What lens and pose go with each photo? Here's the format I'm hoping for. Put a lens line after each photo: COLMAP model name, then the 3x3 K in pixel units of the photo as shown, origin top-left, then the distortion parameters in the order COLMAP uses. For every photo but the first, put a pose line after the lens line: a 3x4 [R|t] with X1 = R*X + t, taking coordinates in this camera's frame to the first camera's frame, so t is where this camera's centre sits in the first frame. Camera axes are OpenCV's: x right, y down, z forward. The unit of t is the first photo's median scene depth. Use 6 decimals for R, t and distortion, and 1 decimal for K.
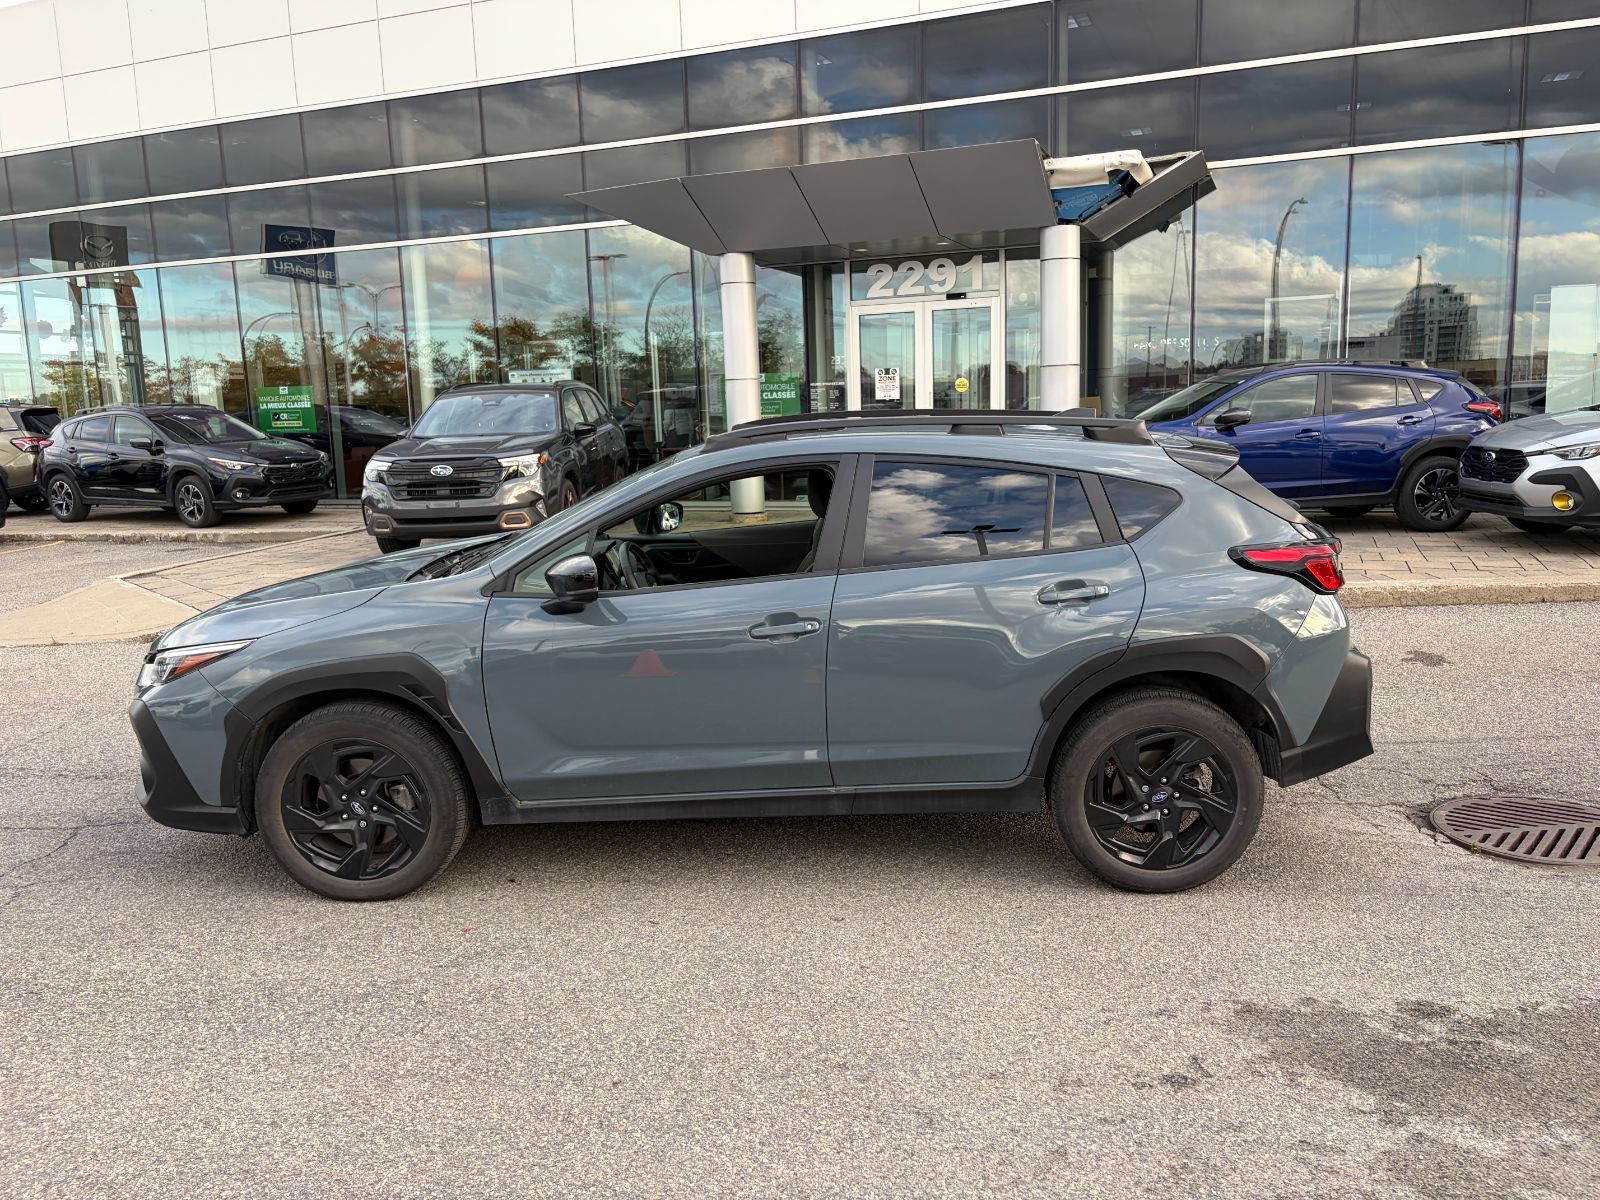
lens RADIAL K [[1230.4, 0, 801.5], [0, 1230.4, 599.5], [0, 0, 1]] dist [0.045884, -0.047710]
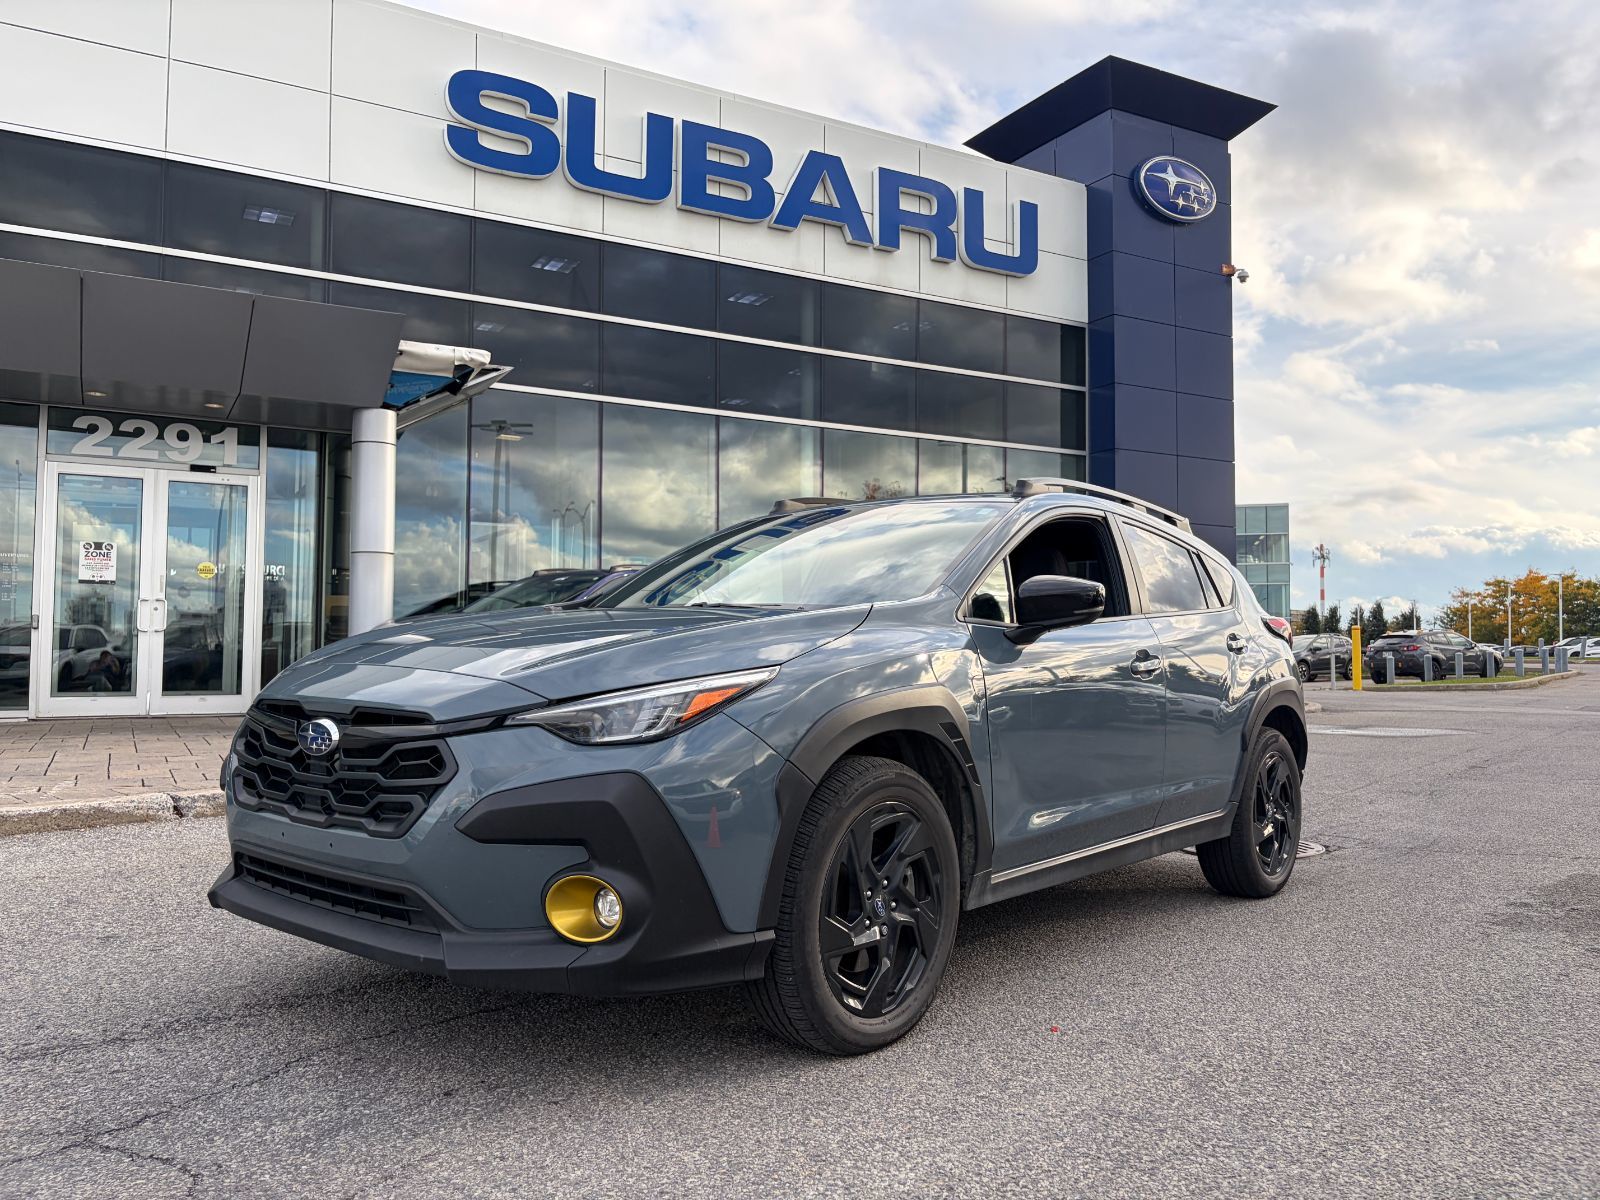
lens RADIAL K [[1229.4, 0, 802.8], [0, 1229.4, 600.2], [0, 0, 1]] dist [0.044521, -0.040960]
pose [[0.623675, 0.068319, 0.778692, -0.345585], [0.101743, 0.980604, -0.167522, 0.039472], [-0.775034, 0.183706, 0.604627, 0.206946]]
